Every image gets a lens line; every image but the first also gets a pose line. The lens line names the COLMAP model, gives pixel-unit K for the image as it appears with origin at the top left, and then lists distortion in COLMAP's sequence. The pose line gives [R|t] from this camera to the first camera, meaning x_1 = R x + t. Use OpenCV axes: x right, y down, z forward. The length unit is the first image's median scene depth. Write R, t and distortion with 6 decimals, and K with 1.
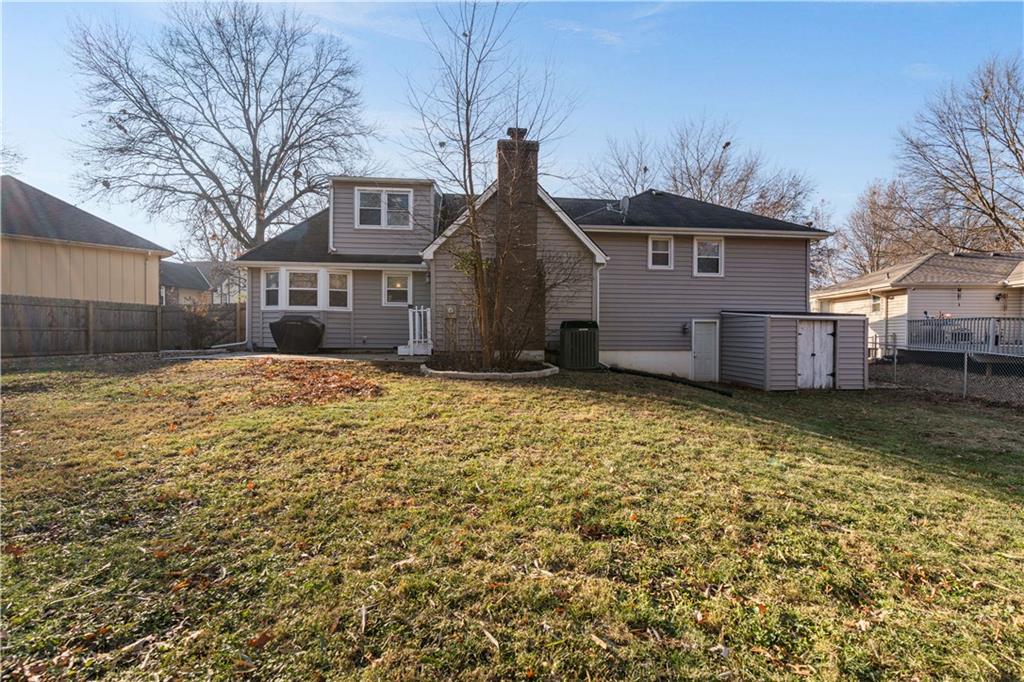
lens RADIAL K [[467.3, 0, 512.0], [0, 467.3, 341.0], [0, 0, 1]] dist [-0.002764, -0.000018]
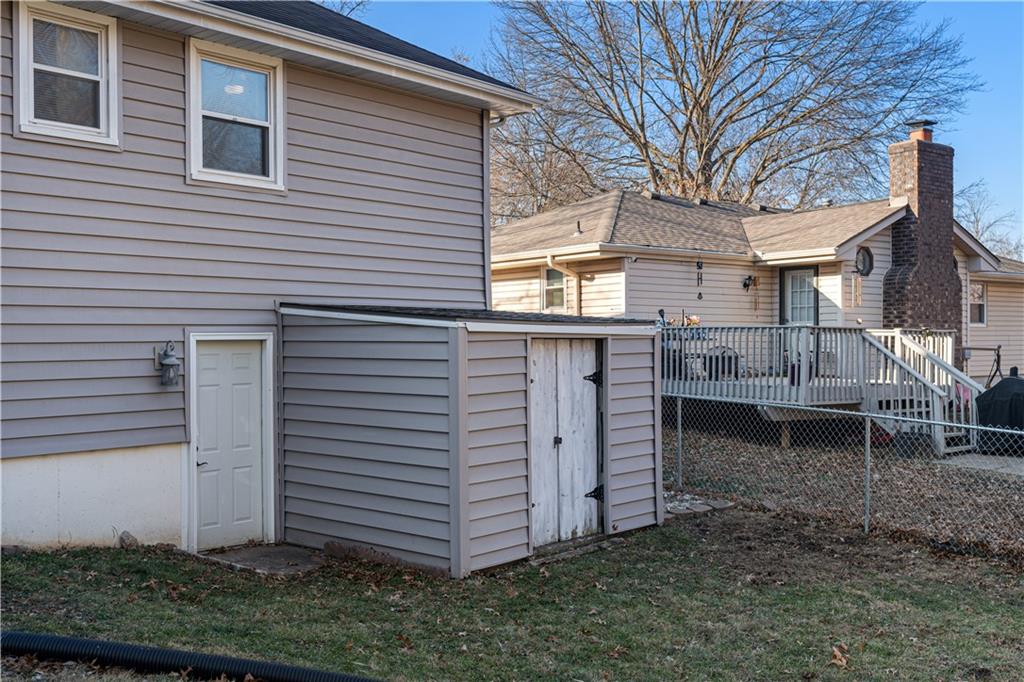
lens RADIAL K [[1010.5, 0, 512.0], [0, 1010.5, 341.0], [0, 0, 1]] dist [0.010839, 0.002915]
pose [[0.713791, -0.012446, 0.700248, 0.099143], [0.023340, 0.999709, -0.006023, -0.032841], [-0.699970, 0.020642, 0.713874, 0.431741]]
